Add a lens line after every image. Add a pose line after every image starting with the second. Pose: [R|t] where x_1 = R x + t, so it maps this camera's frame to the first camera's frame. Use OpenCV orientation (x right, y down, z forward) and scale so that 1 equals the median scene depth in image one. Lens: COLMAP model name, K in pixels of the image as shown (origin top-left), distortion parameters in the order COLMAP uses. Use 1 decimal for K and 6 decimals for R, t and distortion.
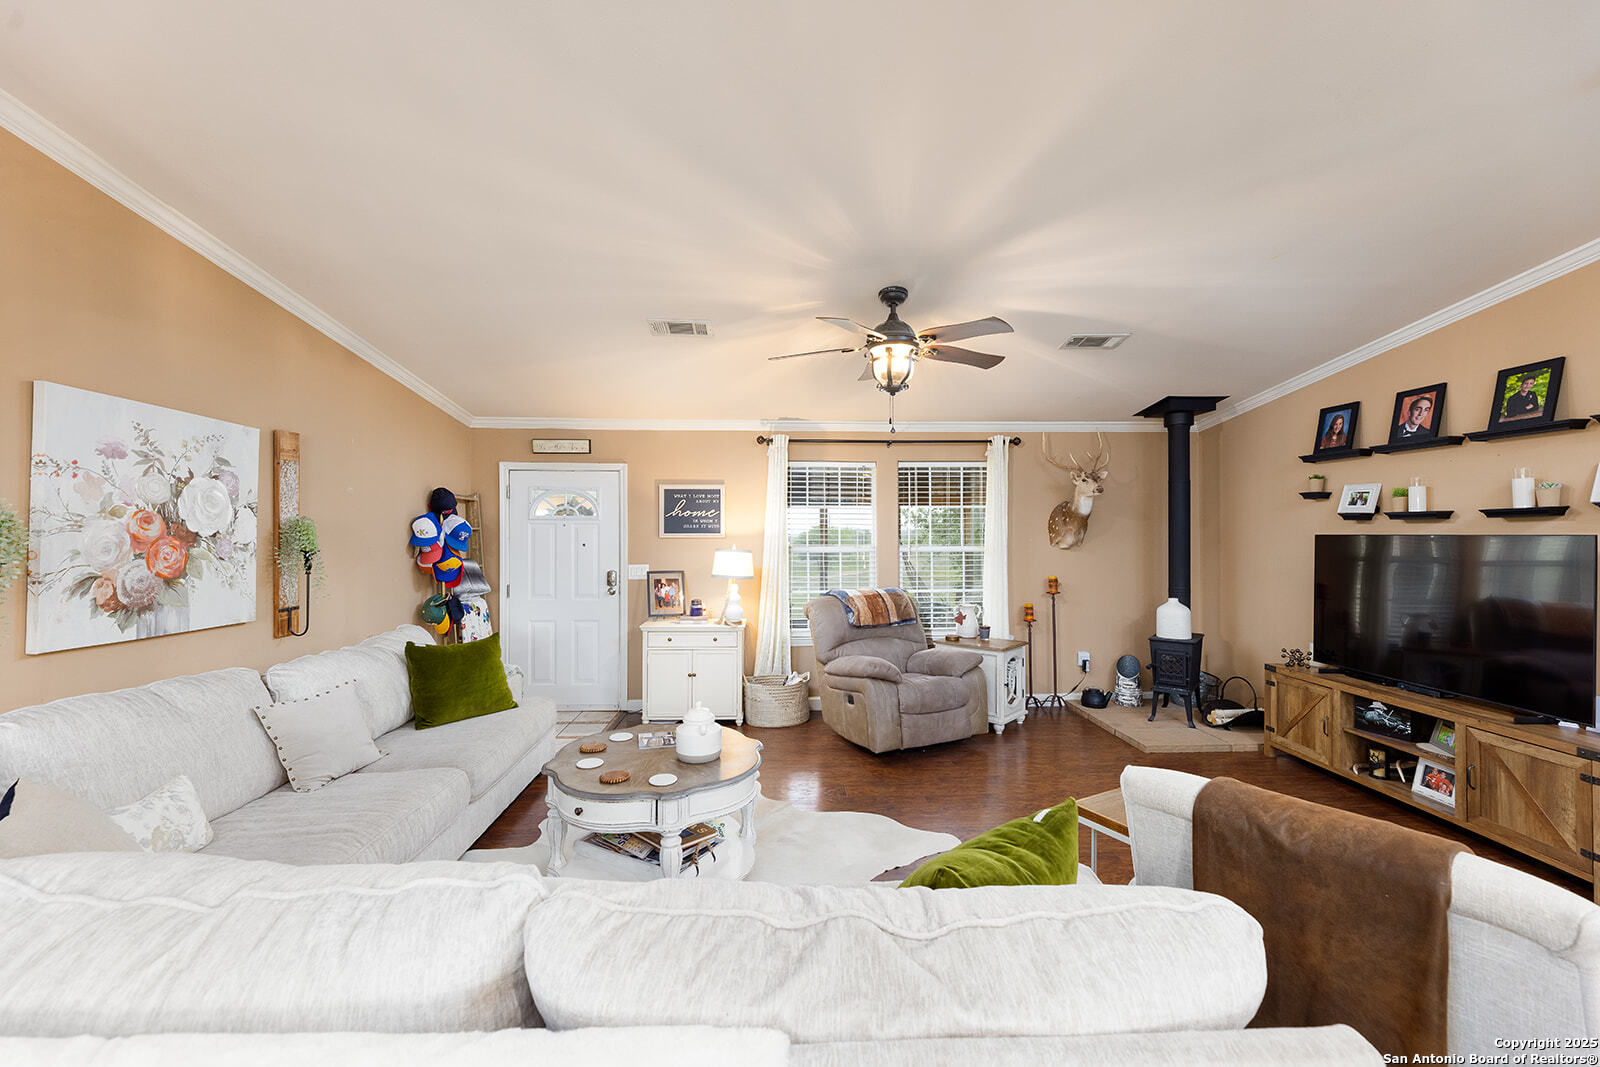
lens RADIAL K [[649.2, 0, 800.0], [0, 649.2, 533.5], [0, 0, 1]] dist [-0.000223, -0.000059]
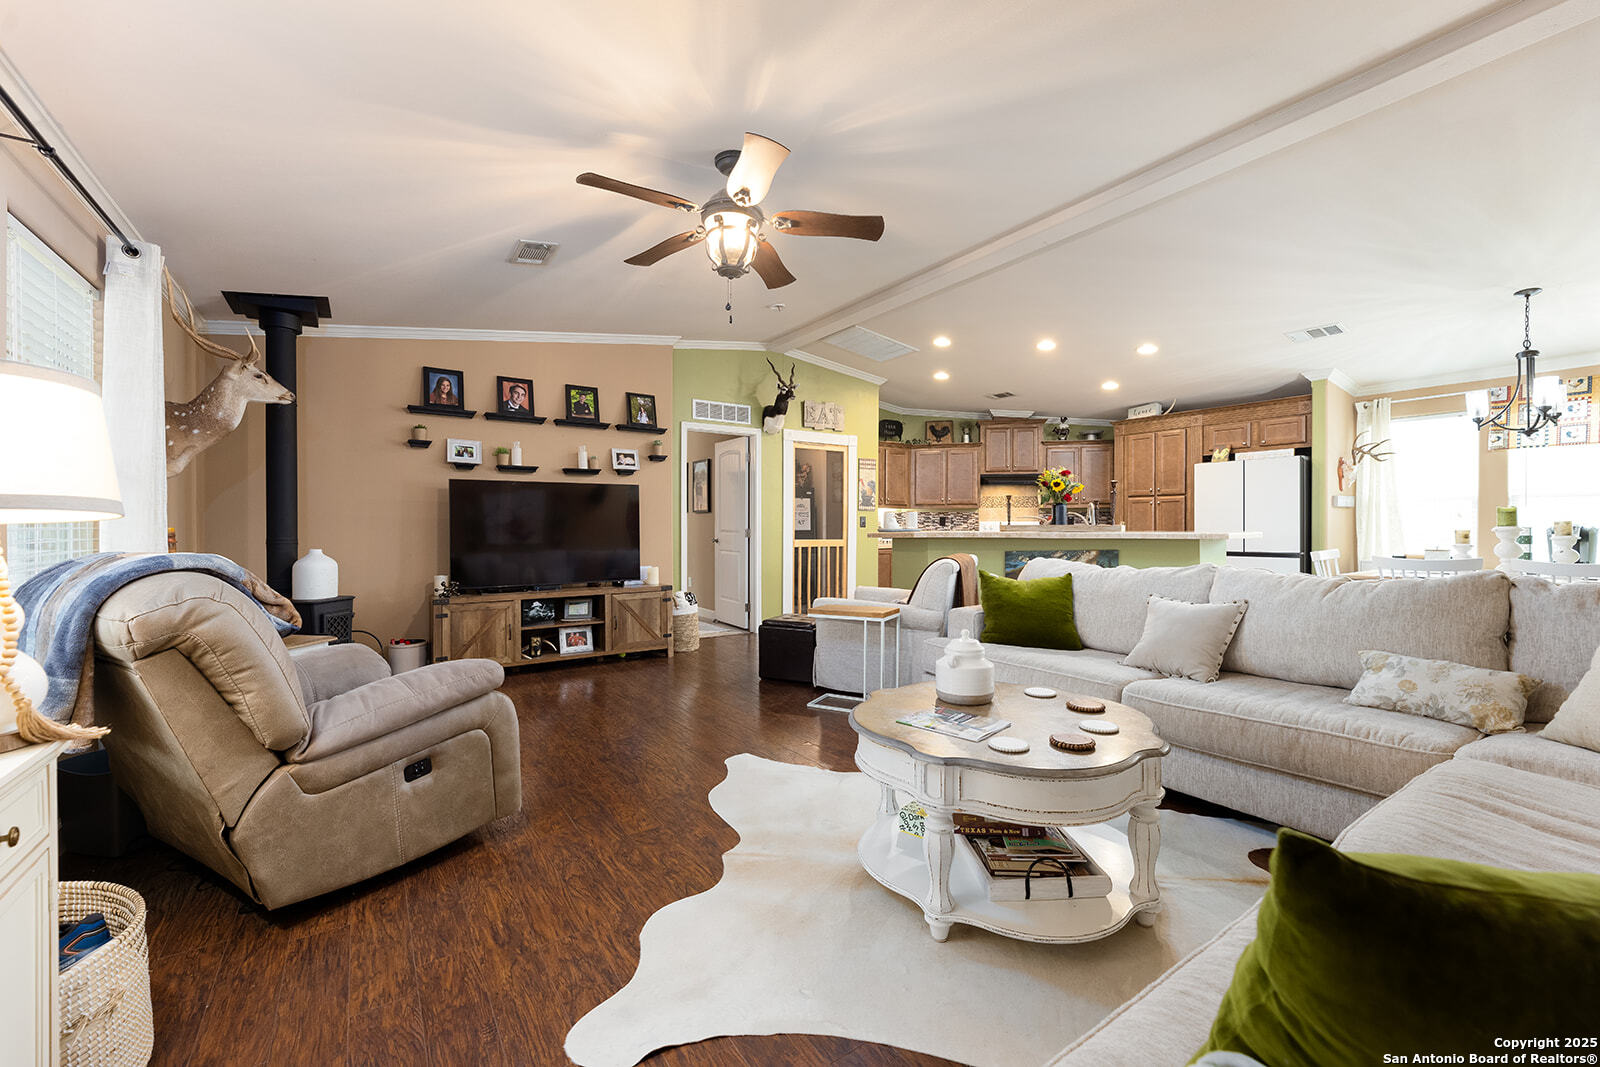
lens RADIAL K [[649.2, 0, 800.0], [0, 649.2, 533.5], [0, 0, 1]] dist [-0.000223, -0.000059]
pose [[-0.527352, -0.015047, 0.849514, -0.565779], [0.000767, 0.999834, 0.018186, 0.086748], [-0.849647, 0.010242, -0.527253, 1.217903]]
